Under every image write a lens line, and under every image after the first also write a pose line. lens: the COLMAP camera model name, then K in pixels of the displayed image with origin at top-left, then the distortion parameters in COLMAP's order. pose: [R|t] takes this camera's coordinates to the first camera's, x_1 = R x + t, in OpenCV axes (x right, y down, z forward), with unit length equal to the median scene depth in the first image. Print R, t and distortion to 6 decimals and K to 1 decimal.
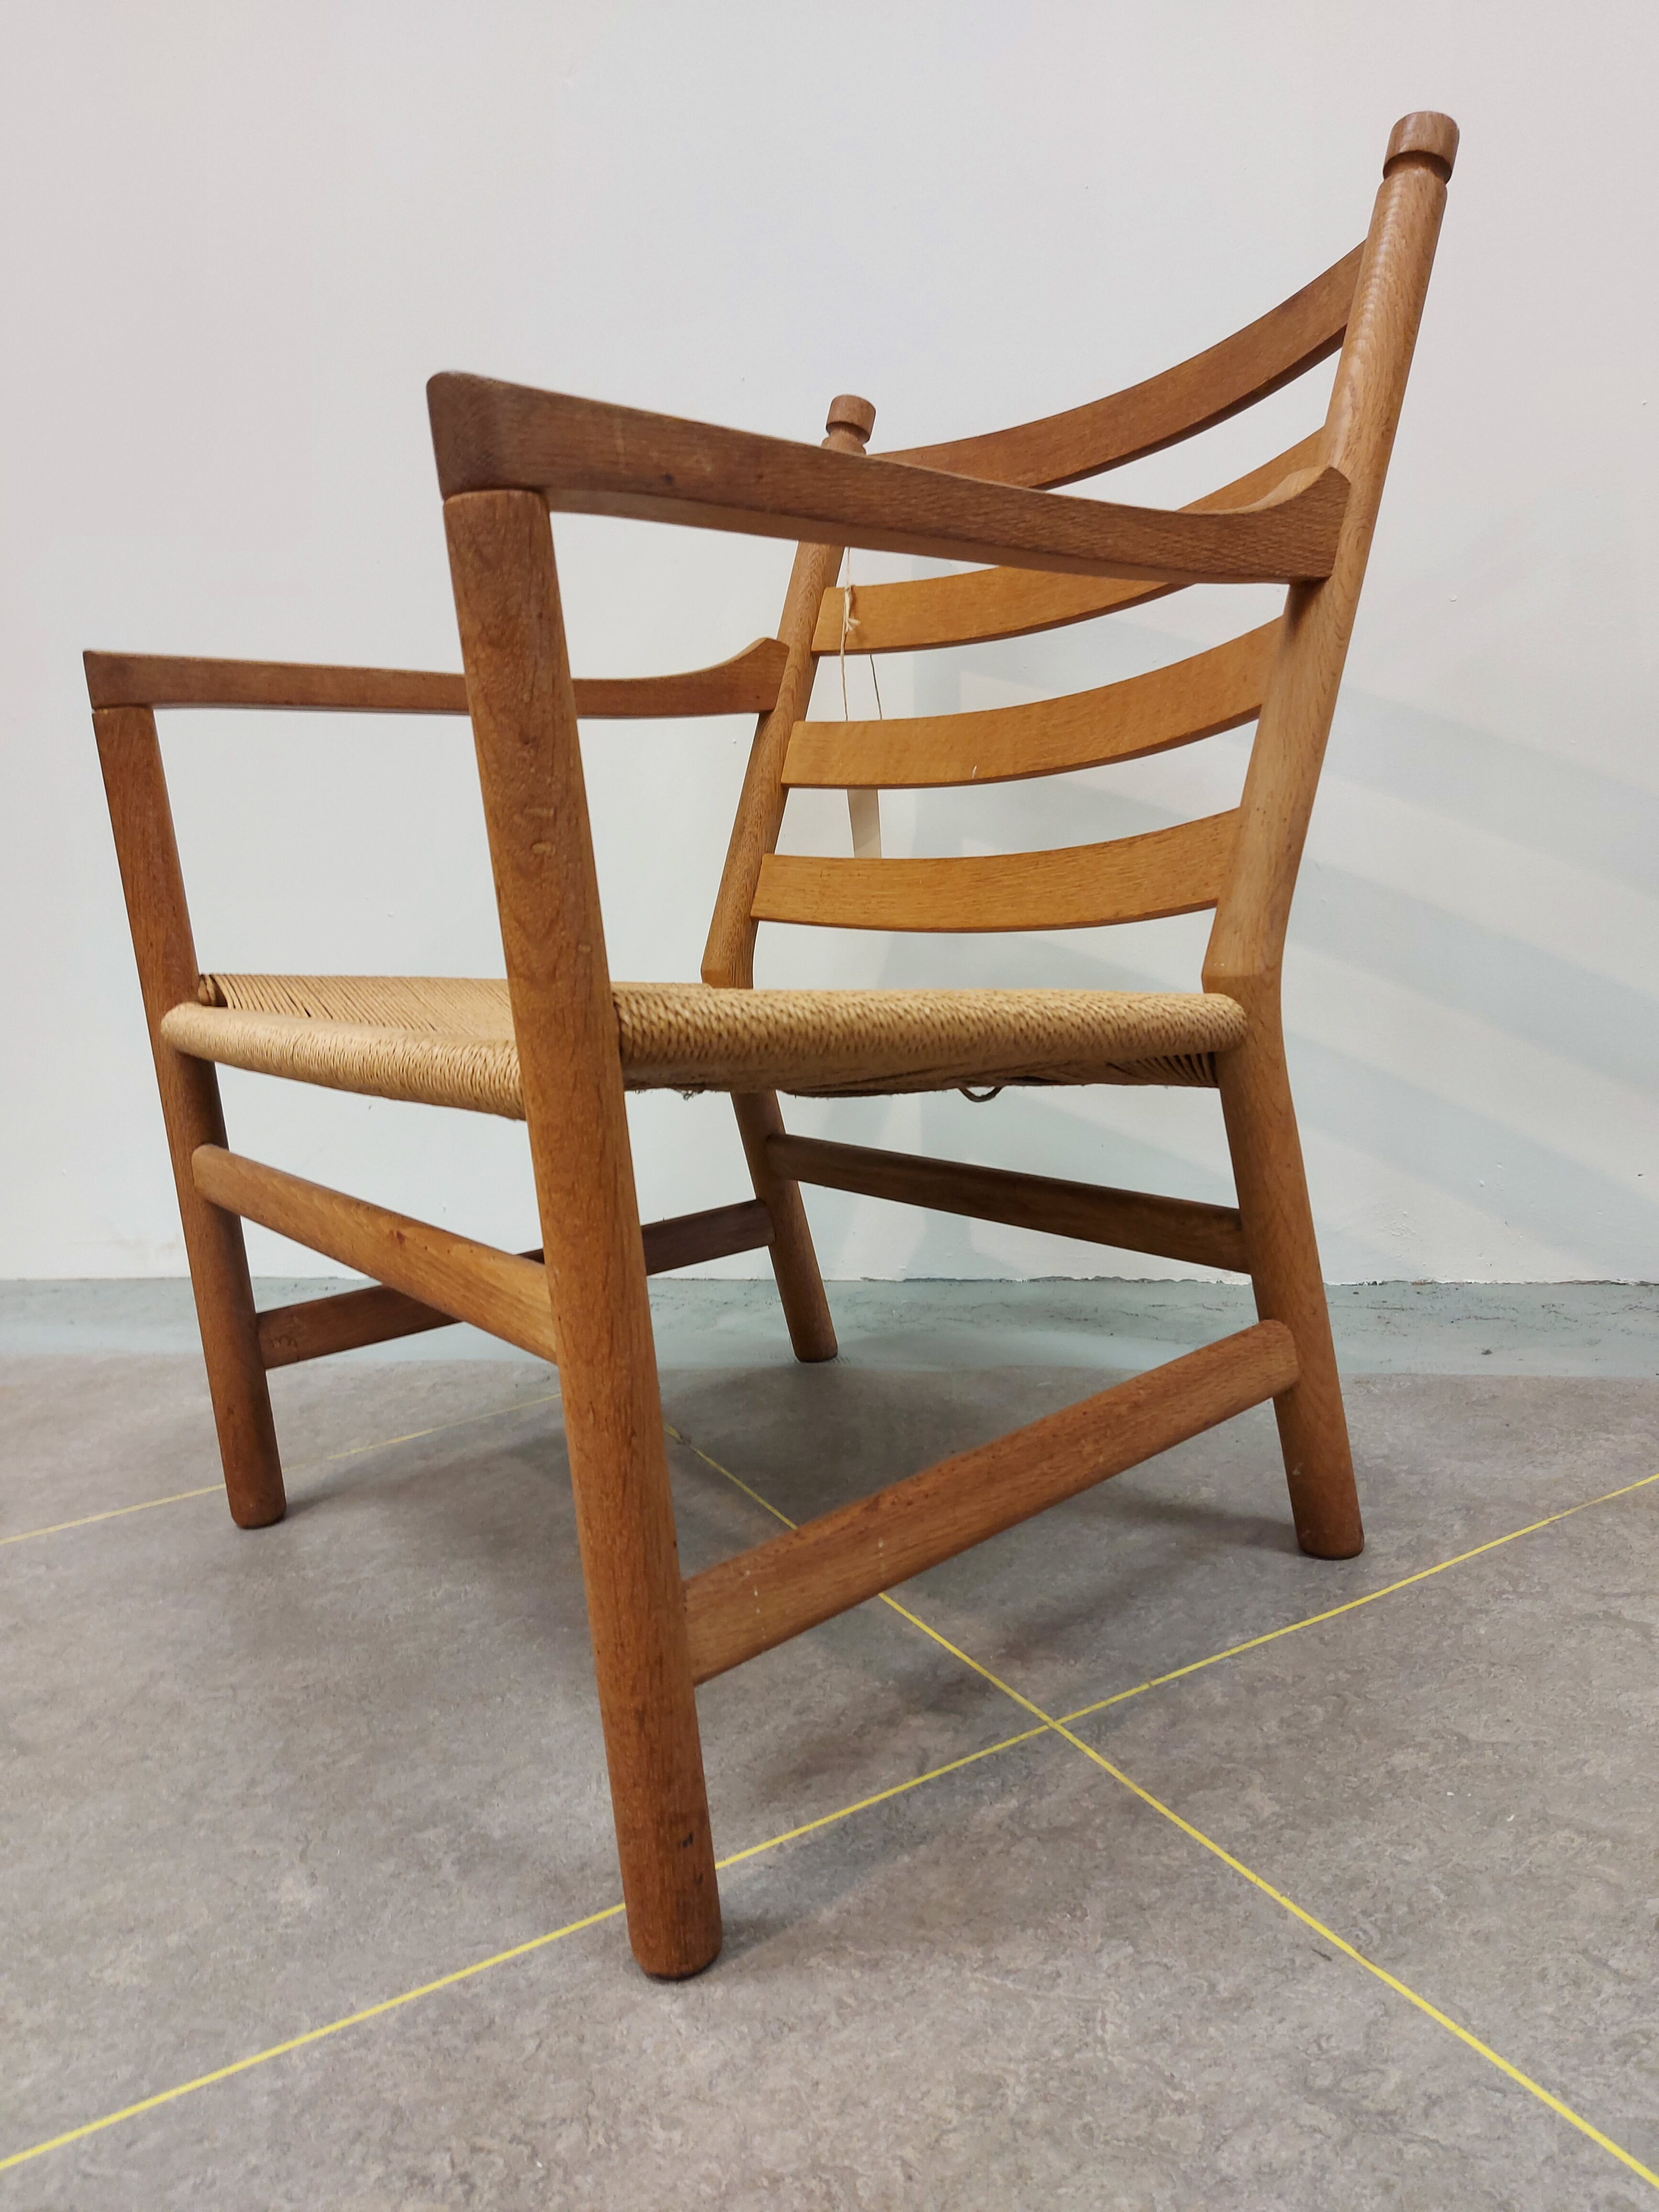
lens RADIAL K [[1520.5, 0, 827.1], [0, 1520.5, 961.7], [0, 0, 1]] dist [0.066885, -0.062765]
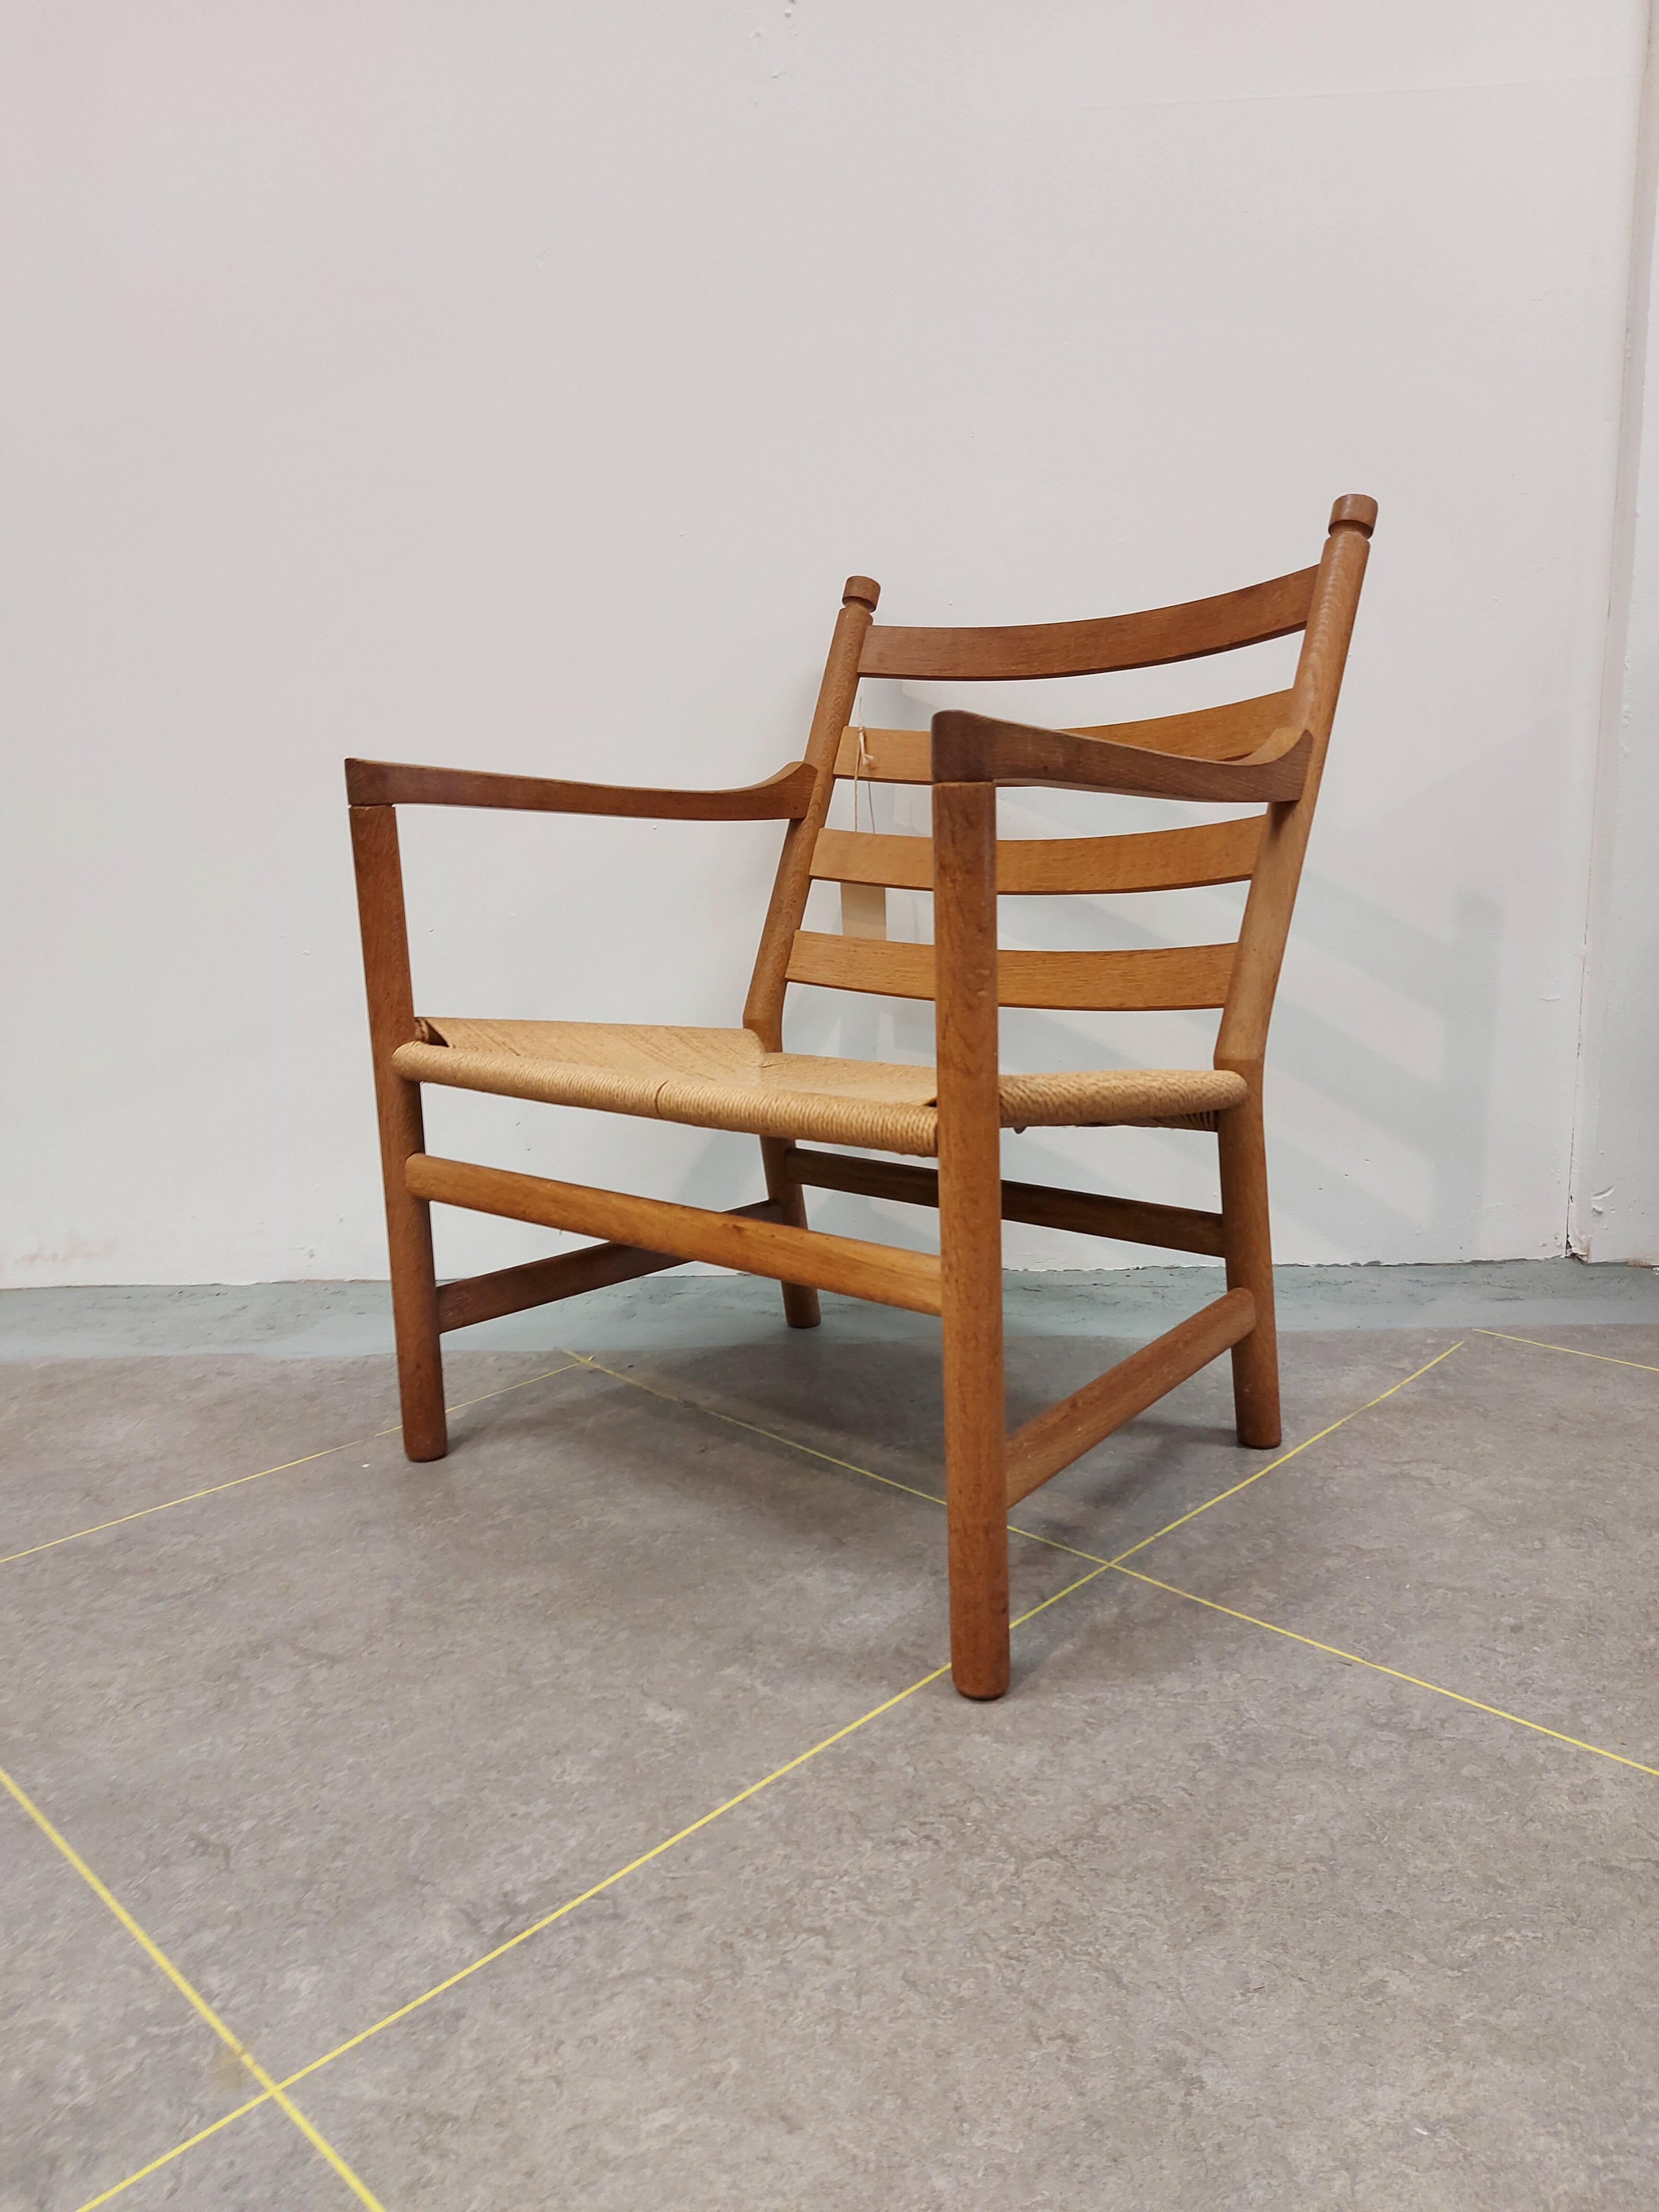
lens RADIAL K [[1543.8, 0, 827.9], [0, 1543.8, 975.0], [0, 0, 1]] dist [0.065912, -0.059386]
pose [[0.947412, 0.042031, 0.317244, -0.604532], [-0.044594, 0.999005, 0.000817, -0.056930], [-0.316894, -0.014921, 0.948344, -0.318458]]
